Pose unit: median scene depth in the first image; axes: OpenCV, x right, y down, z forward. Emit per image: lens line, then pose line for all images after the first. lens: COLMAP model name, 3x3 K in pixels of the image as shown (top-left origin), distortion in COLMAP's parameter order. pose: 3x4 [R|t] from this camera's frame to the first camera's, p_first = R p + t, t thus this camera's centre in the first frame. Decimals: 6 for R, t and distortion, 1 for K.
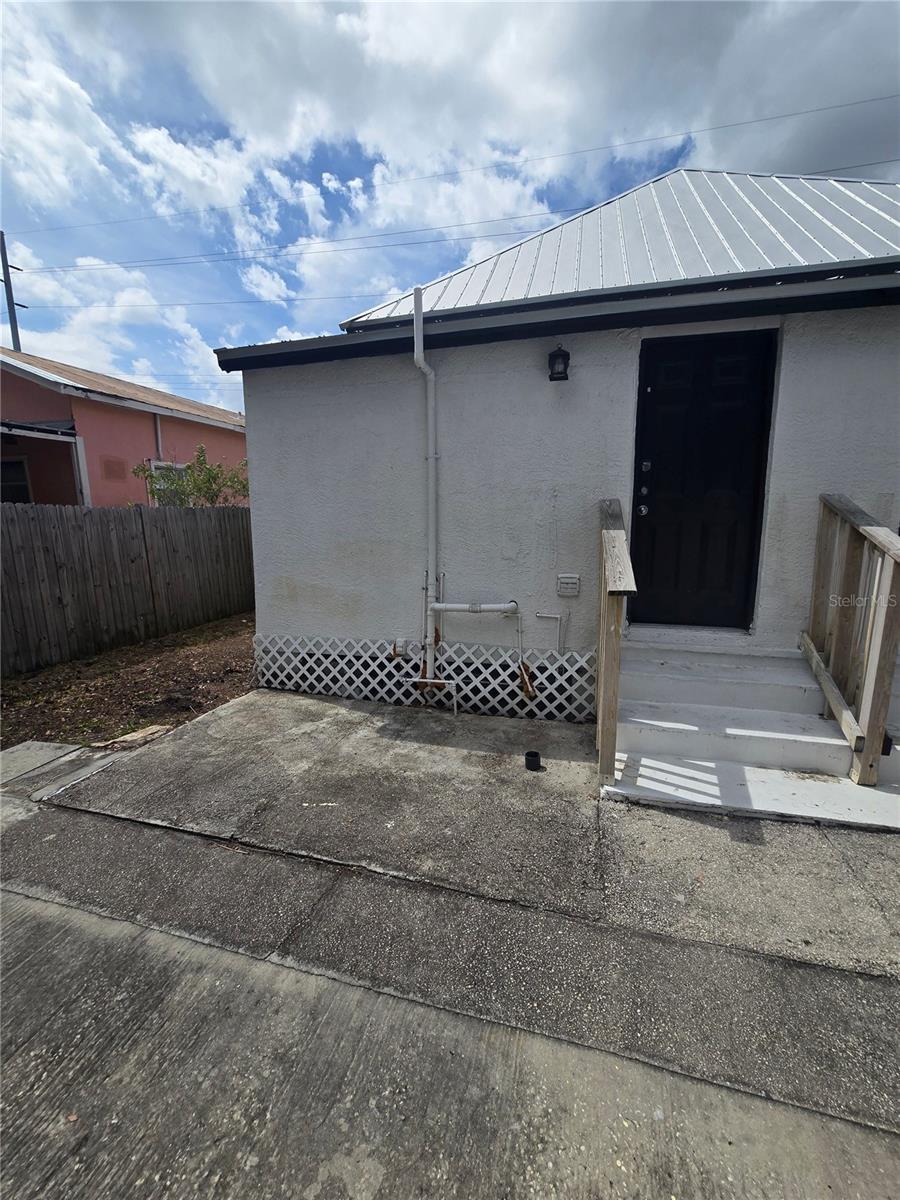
lens RADIAL K [[488.5, 0, 451.2], [0, 488.5, 597.4], [0, 0, 1]] dist [-0.000598, -0.000148]
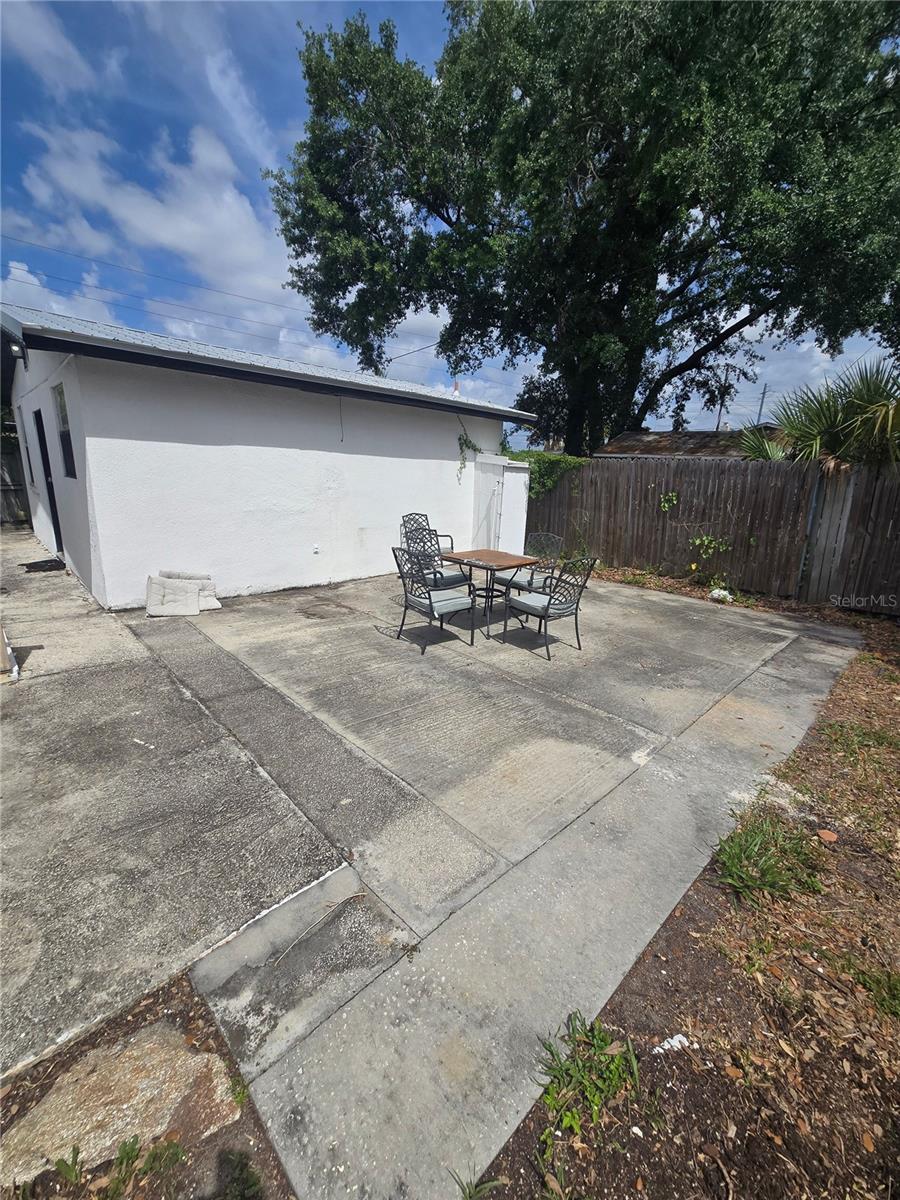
lens RADIAL K [[491.2, 0, 446.0], [0, 491.2, 600.7], [0, 0, 1]] dist [-0.000527, 0.000318]
pose [[-0.853538, -0.158925, 0.496202, -1.860994], [0.050183, 0.922843, 0.381892, -0.313358], [-0.518609, 0.350860, -0.779706, 1.999636]]
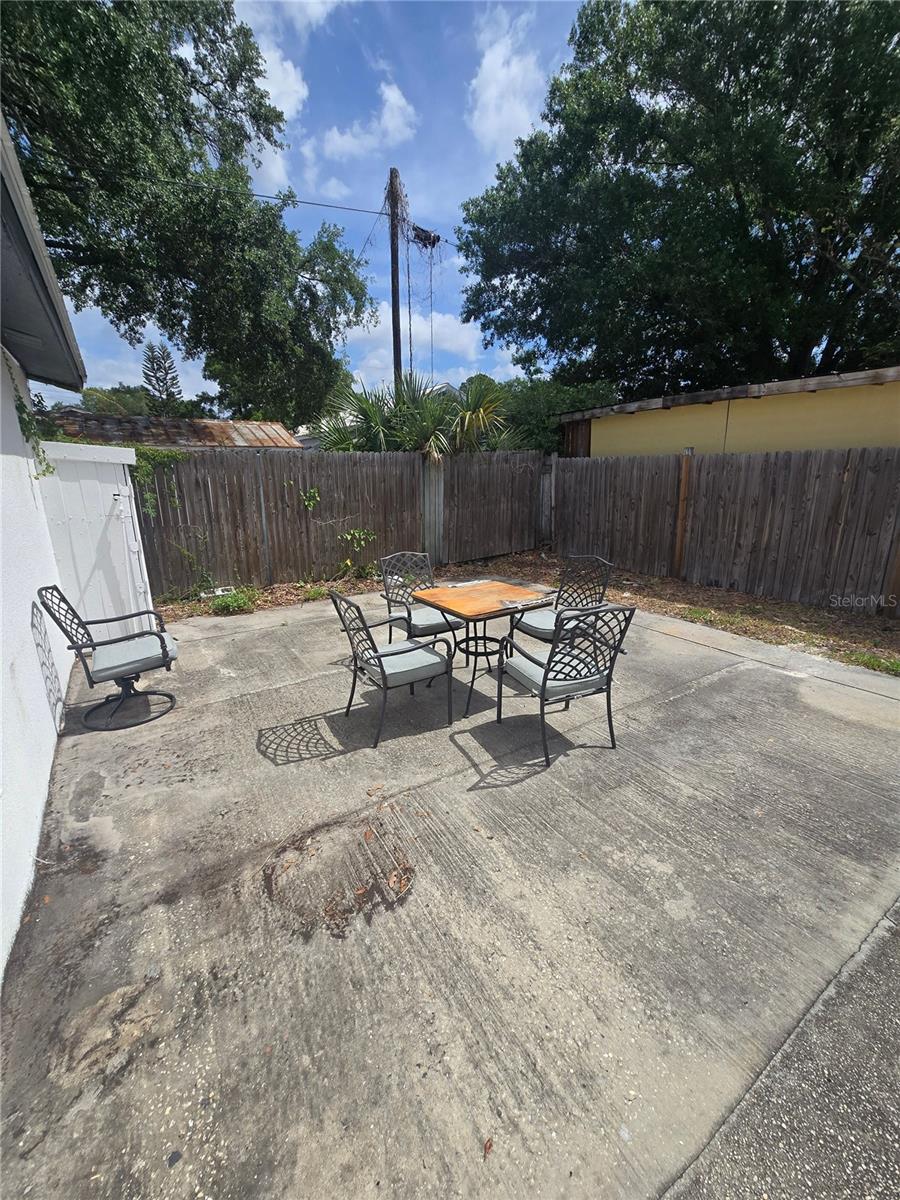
lens RADIAL K [[491.2, 0, 446.0], [0, 491.2, 600.7], [0, 0, 1]] dist [-0.000527, 0.000318]
pose [[-0.673461, 0.204612, -0.710341, 0.794225], [-0.101774, 0.926114, 0.363255, -0.142692], [0.732183, 0.316932, -0.602878, 0.704432]]
